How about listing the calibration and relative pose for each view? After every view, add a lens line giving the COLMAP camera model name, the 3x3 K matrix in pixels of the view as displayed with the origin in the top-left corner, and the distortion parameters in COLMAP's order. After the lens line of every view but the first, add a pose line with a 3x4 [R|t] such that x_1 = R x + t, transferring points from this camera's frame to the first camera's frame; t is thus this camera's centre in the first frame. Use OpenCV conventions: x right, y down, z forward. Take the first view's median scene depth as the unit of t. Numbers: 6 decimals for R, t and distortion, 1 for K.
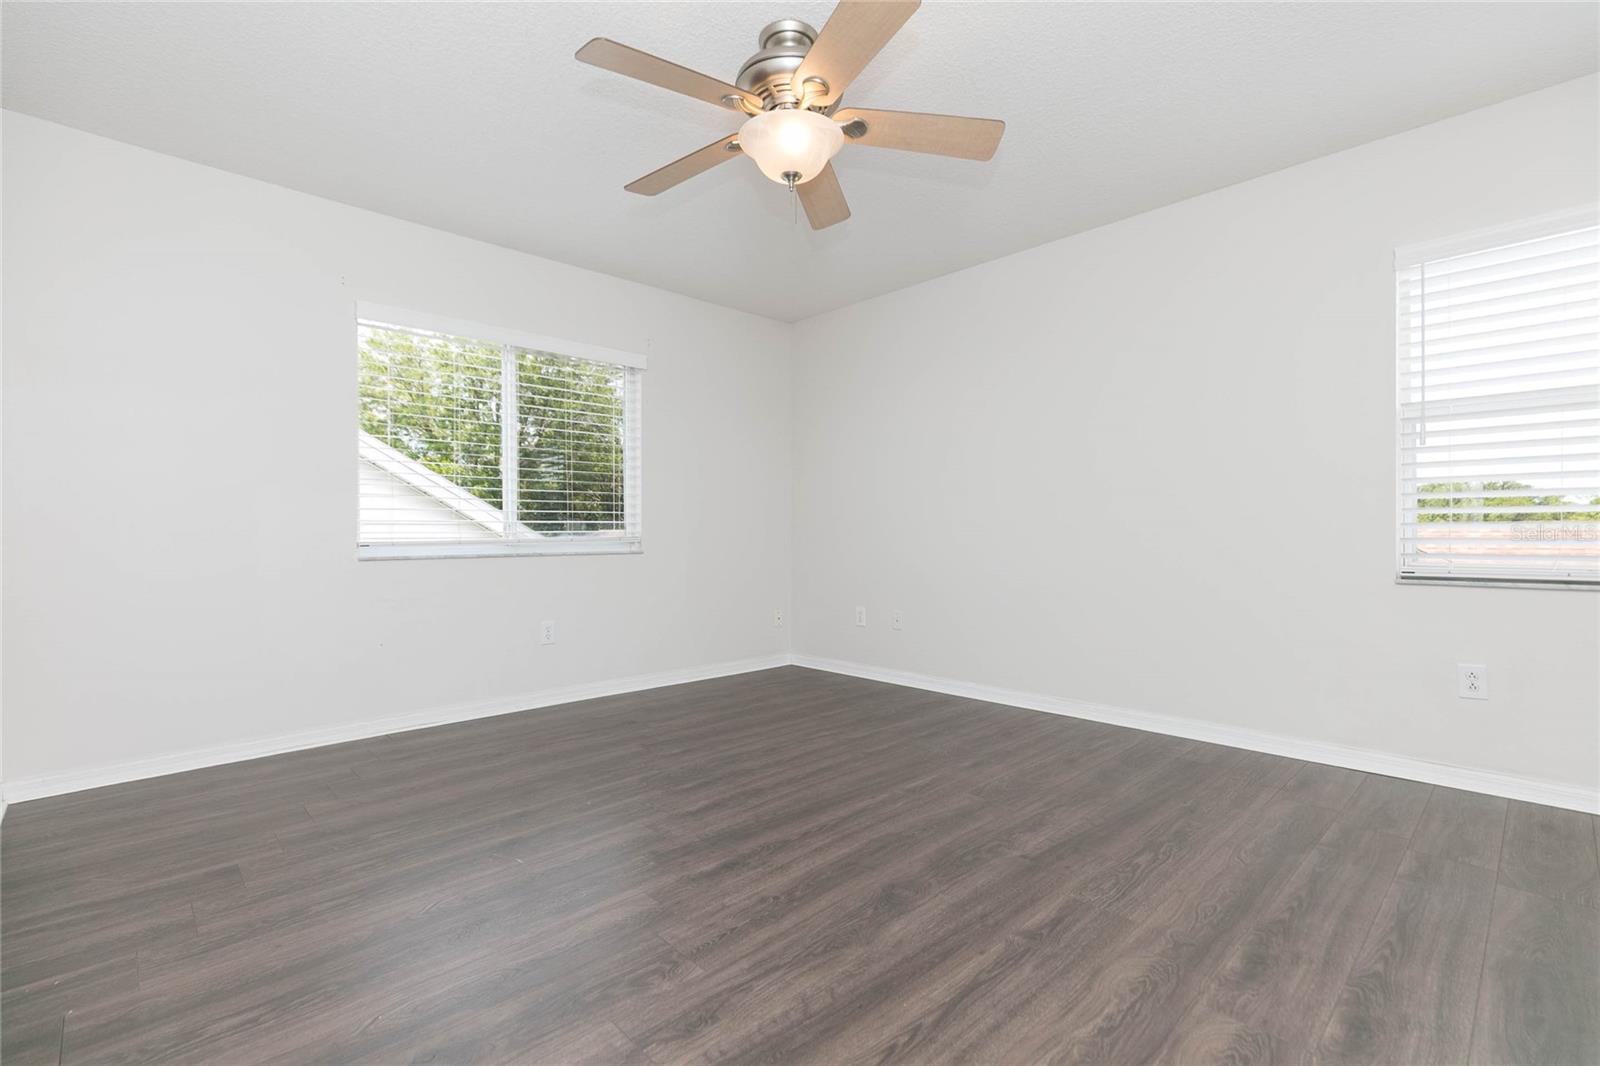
lens RADIAL K [[724.0, 0, 804.1], [0, 724.0, 531.8], [0, 0, 1]] dist [0.006514, -0.002448]
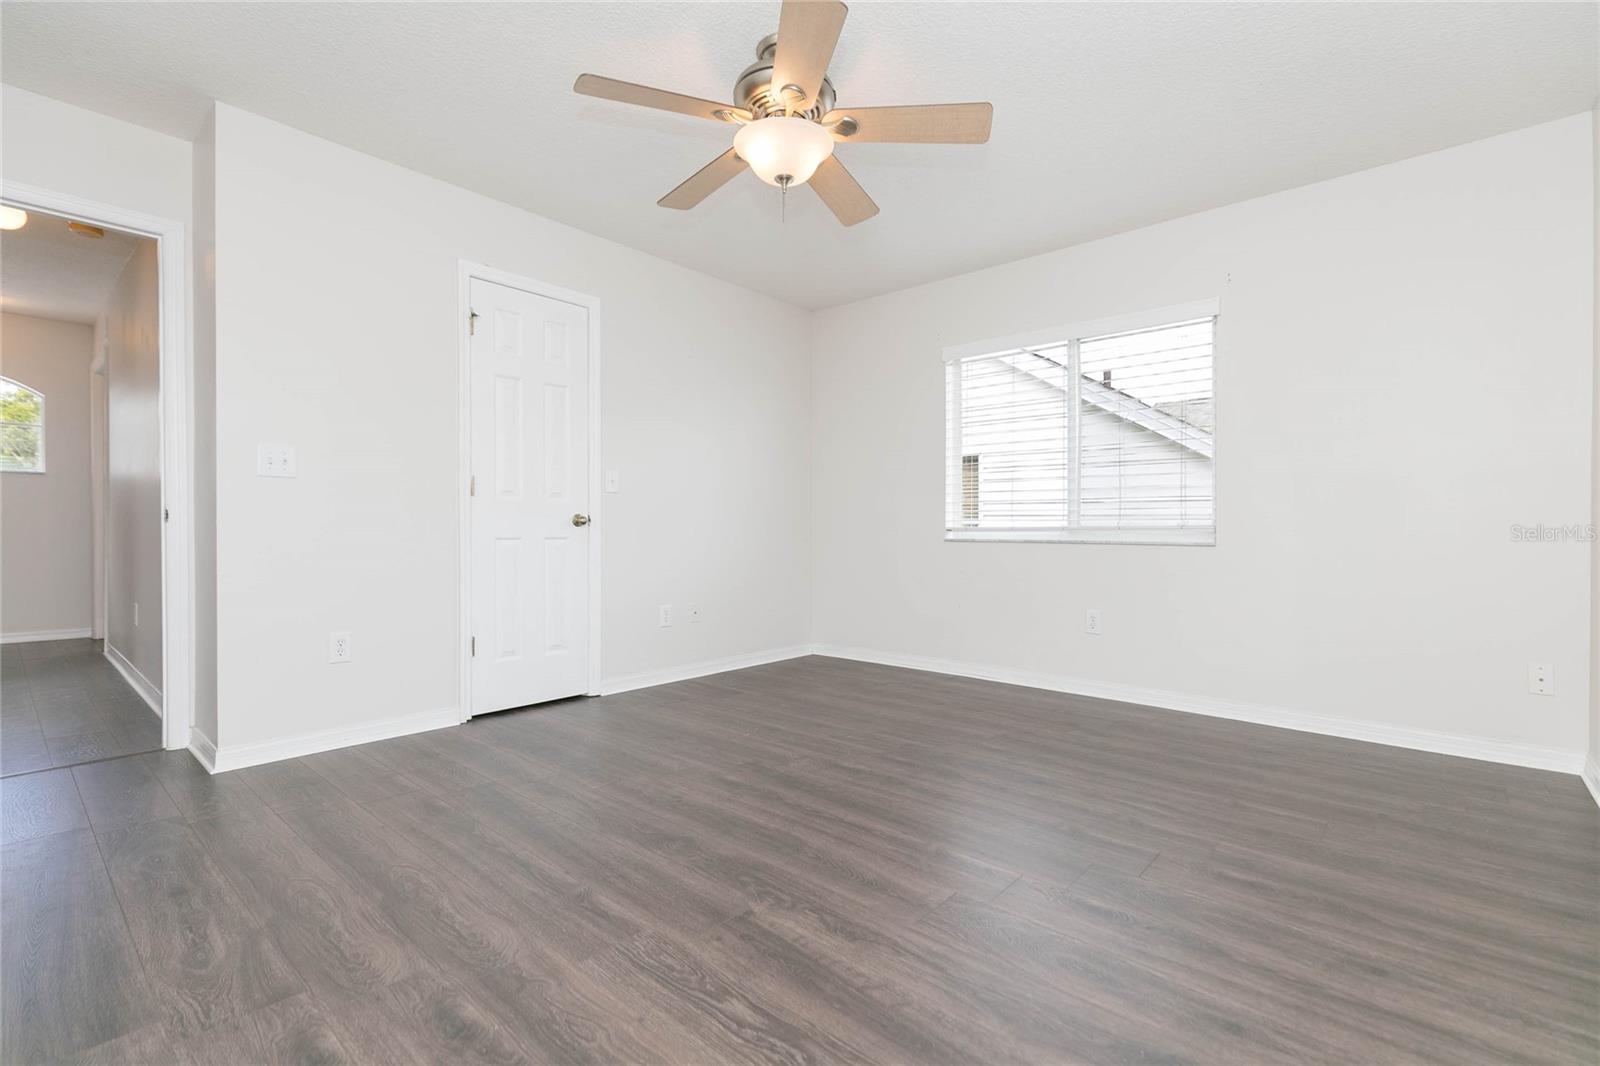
lens RADIAL K [[724.0, 0, 804.4], [0, 724.0, 529.7], [0, 0, 1]] dist [0.006514, -0.002448]
pose [[0.072972, 0.004606, -0.997323, 1.099443], [-0.003634, 0.999984, 0.004352, 0.021893], [0.997327, 0.003307, 0.072987, 0.997956]]
